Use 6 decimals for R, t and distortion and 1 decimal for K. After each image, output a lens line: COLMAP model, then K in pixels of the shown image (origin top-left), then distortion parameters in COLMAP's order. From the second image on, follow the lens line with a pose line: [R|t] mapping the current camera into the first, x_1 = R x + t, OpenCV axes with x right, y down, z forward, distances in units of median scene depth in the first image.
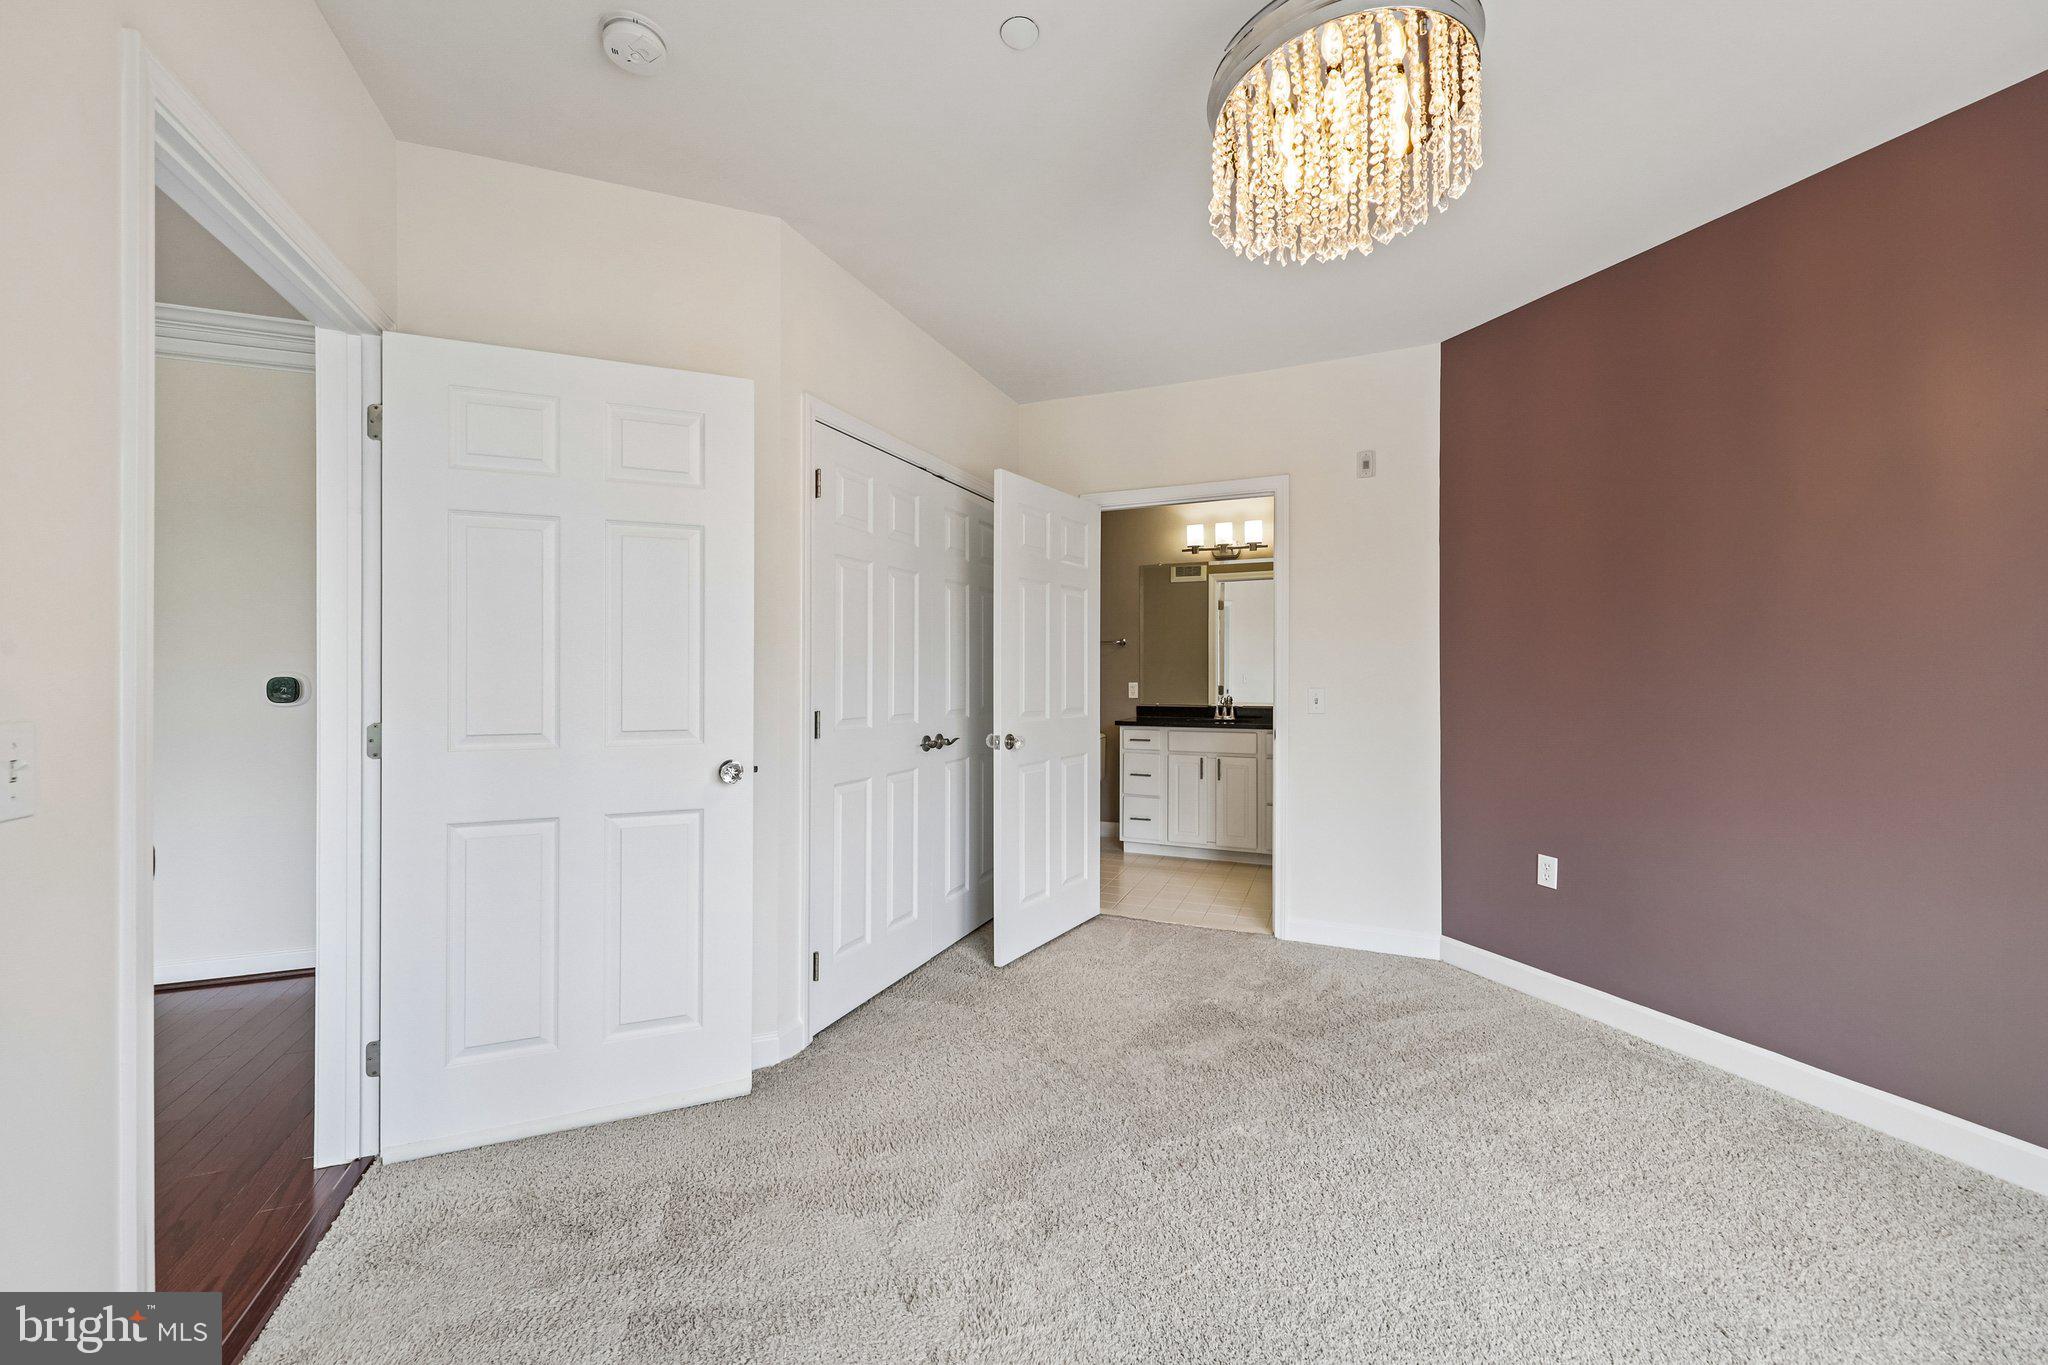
lens RADIAL K [[802.5, 0, 1020.0], [0, 802.5, 663.9], [0, 0, 1]] dist [0.000234, -0.000081]
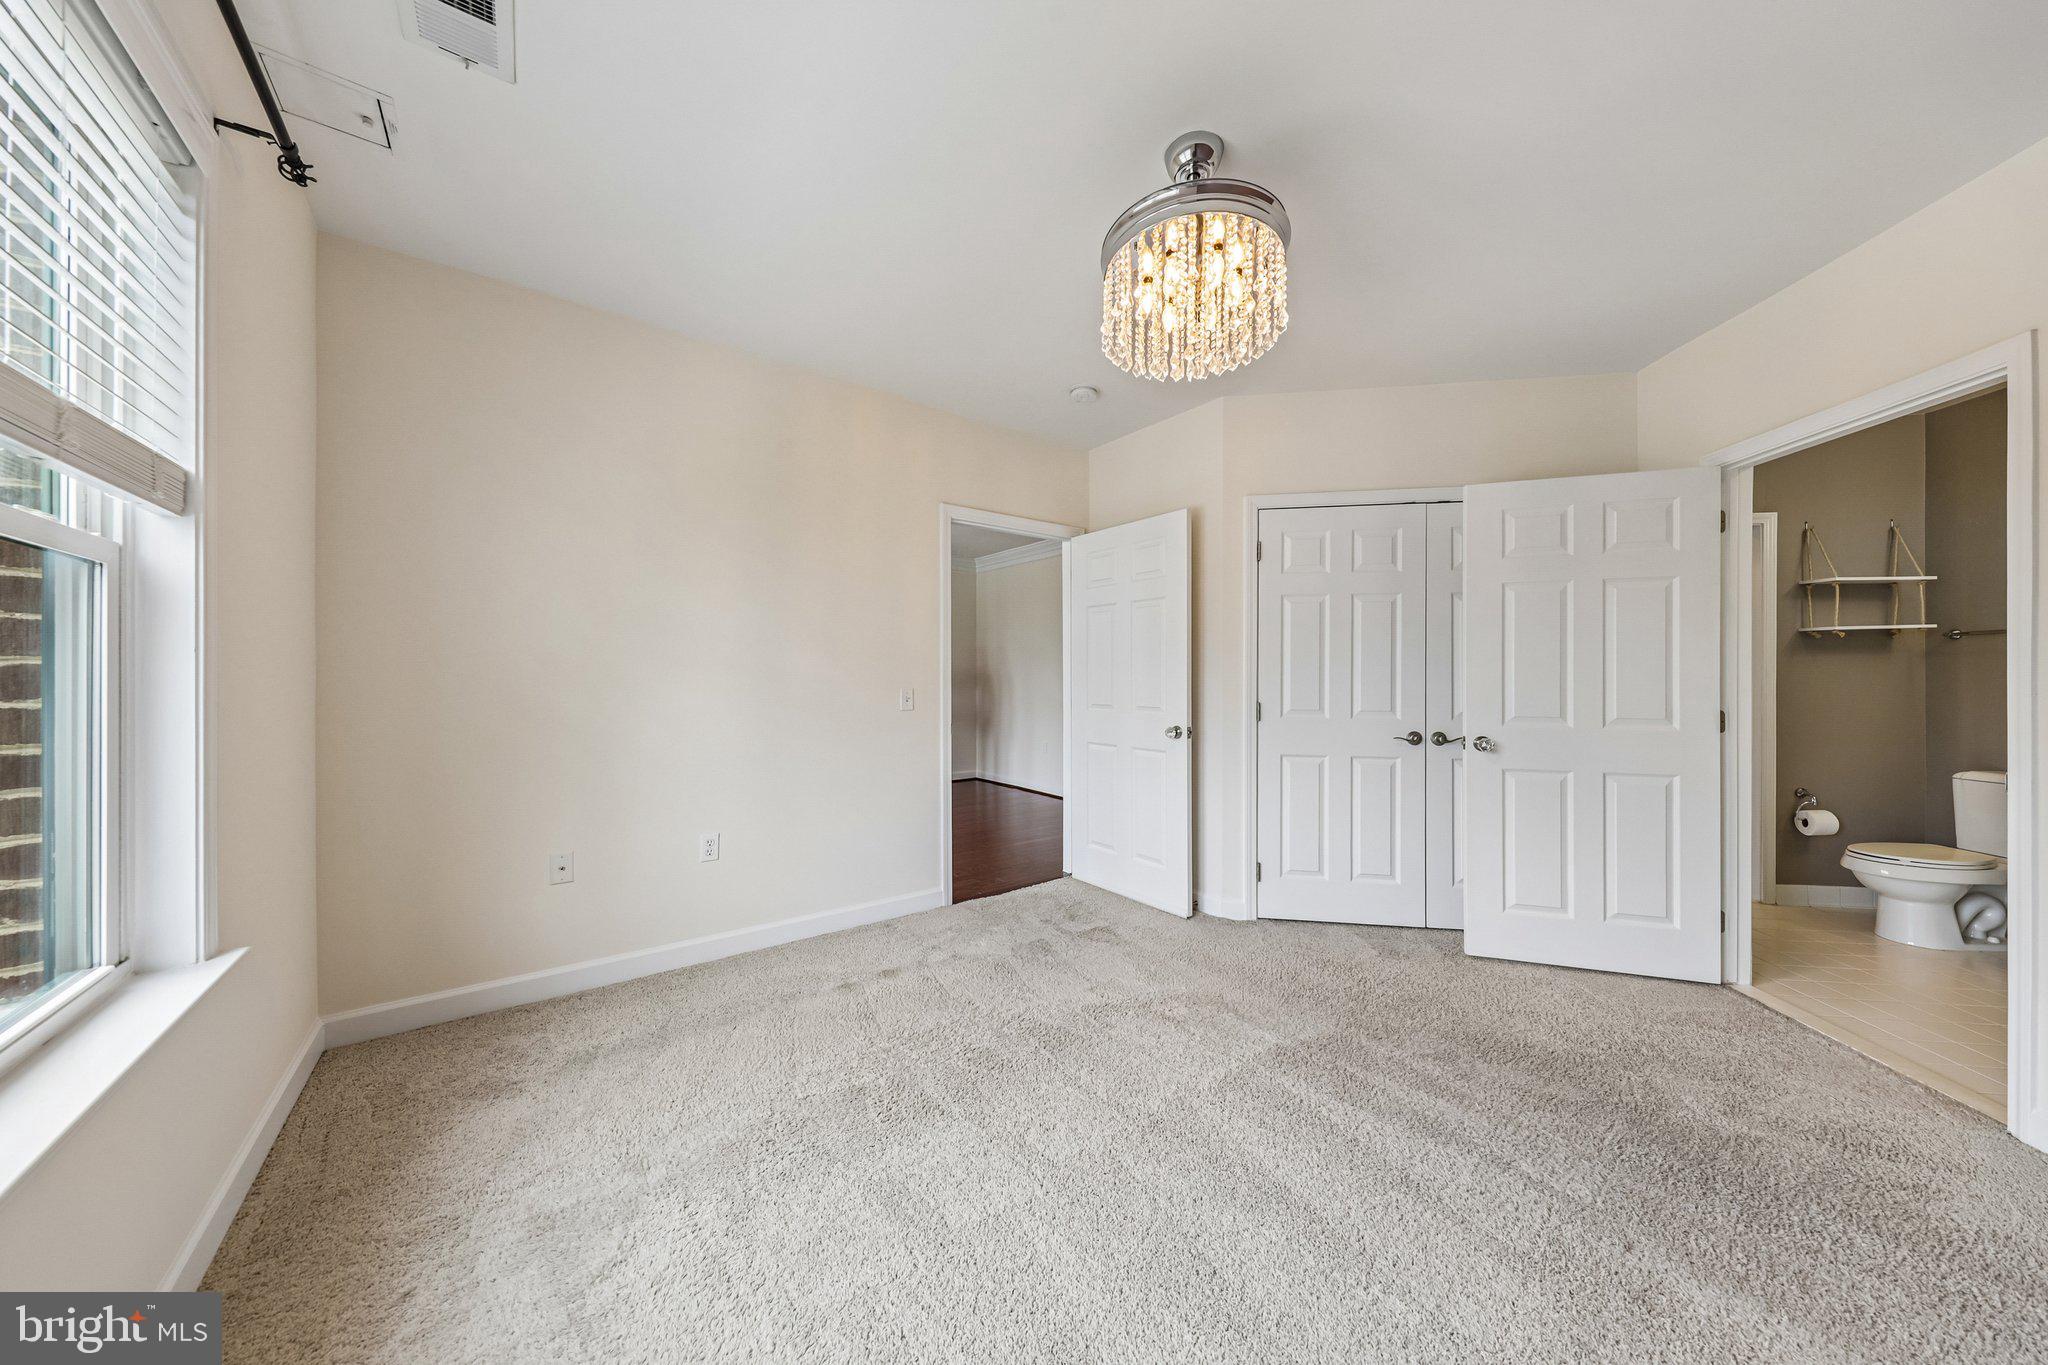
lens RADIAL K [[665.0, 0, 1014.6], [0, 665.0, 670.6], [0, 0, 1]] dist [0.008510, -0.006264]
pose [[0.258043, -0.004701, -0.966122, 0.764108], [0.000804, 0.999989, -0.004650, 0.004315], [0.966133, 0.000423, 0.258044, 0.211567]]
